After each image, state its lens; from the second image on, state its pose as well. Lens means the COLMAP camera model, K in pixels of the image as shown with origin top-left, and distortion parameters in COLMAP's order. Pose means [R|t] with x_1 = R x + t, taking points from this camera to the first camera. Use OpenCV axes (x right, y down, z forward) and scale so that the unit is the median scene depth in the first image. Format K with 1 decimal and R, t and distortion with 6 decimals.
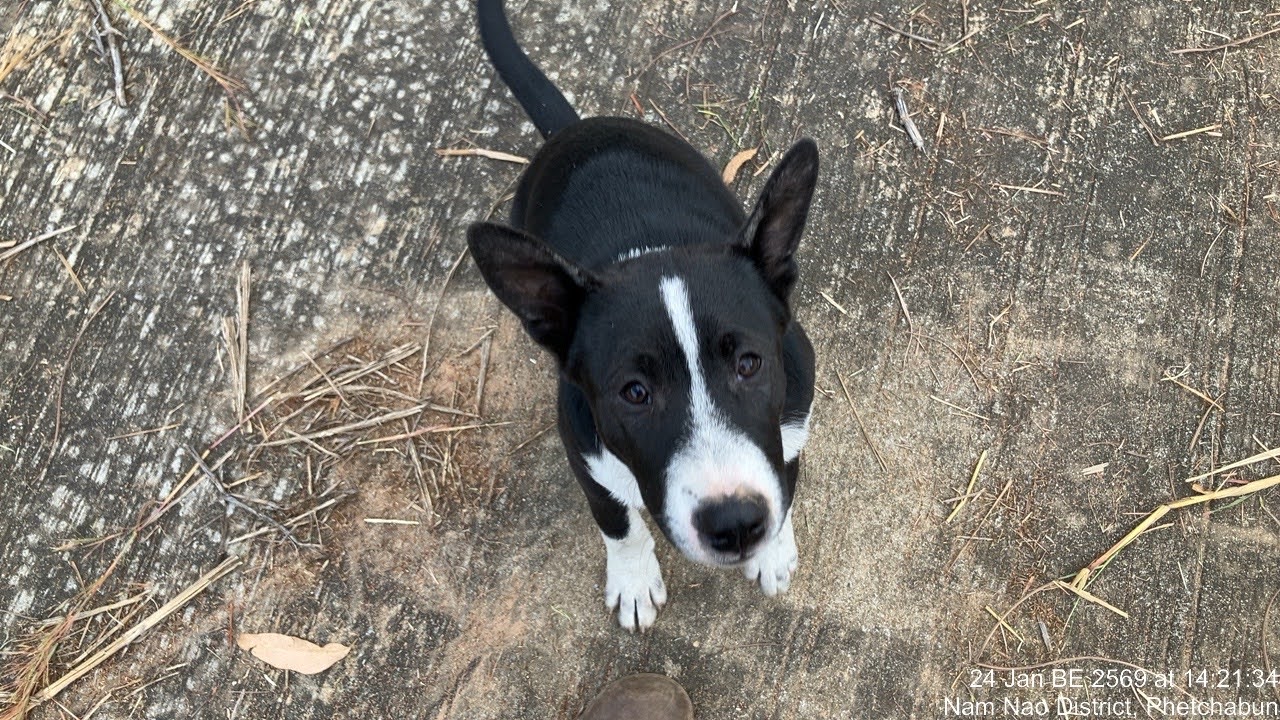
lens RADIAL K [[1089.8, 0, 640.0], [0, 1089.8, 360.0], [0, 0, 1]] dist [-0.000073, 0.025205]
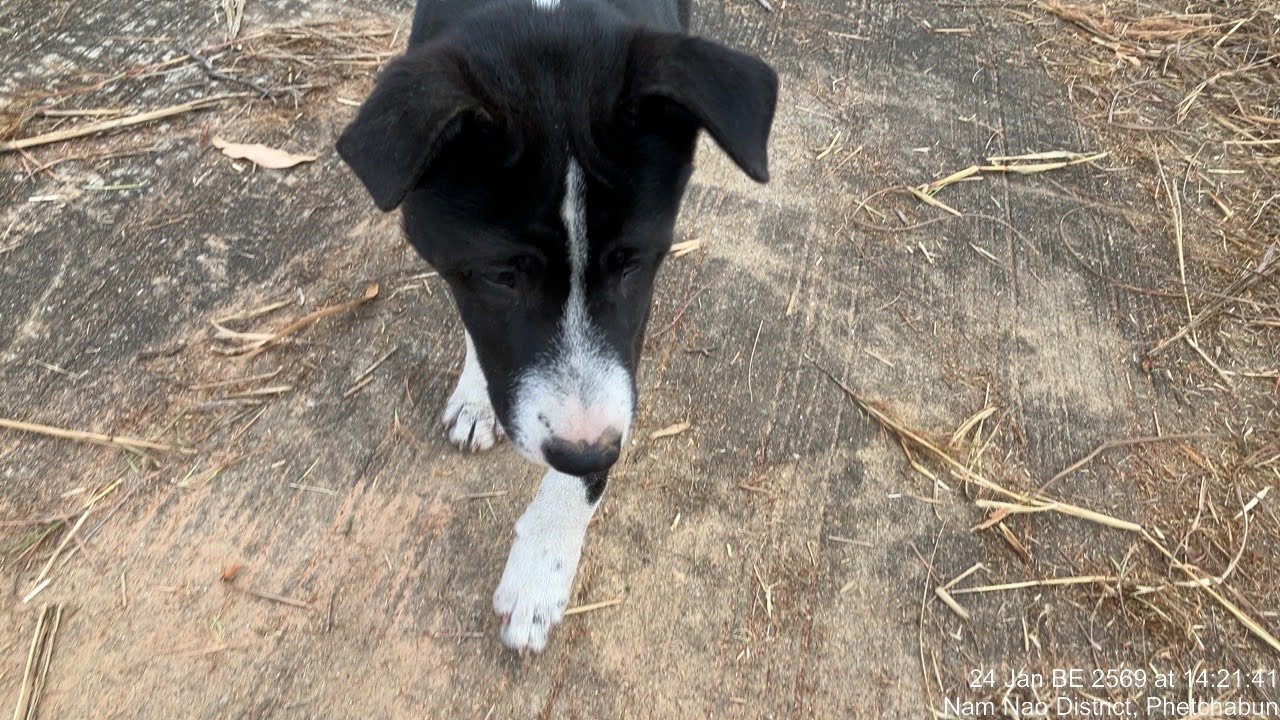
lens RADIAL K [[1089.8, 0, 640.0], [0, 1089.8, 360.0], [0, 0, 1]] dist [-0.000073, 0.025205]
pose [[0.978557, 0.099242, 0.180490, -0.118817], [0.002157, 0.871286, -0.490771, 0.946387], [-0.205964, 0.480637, 0.852389, 0.081913]]
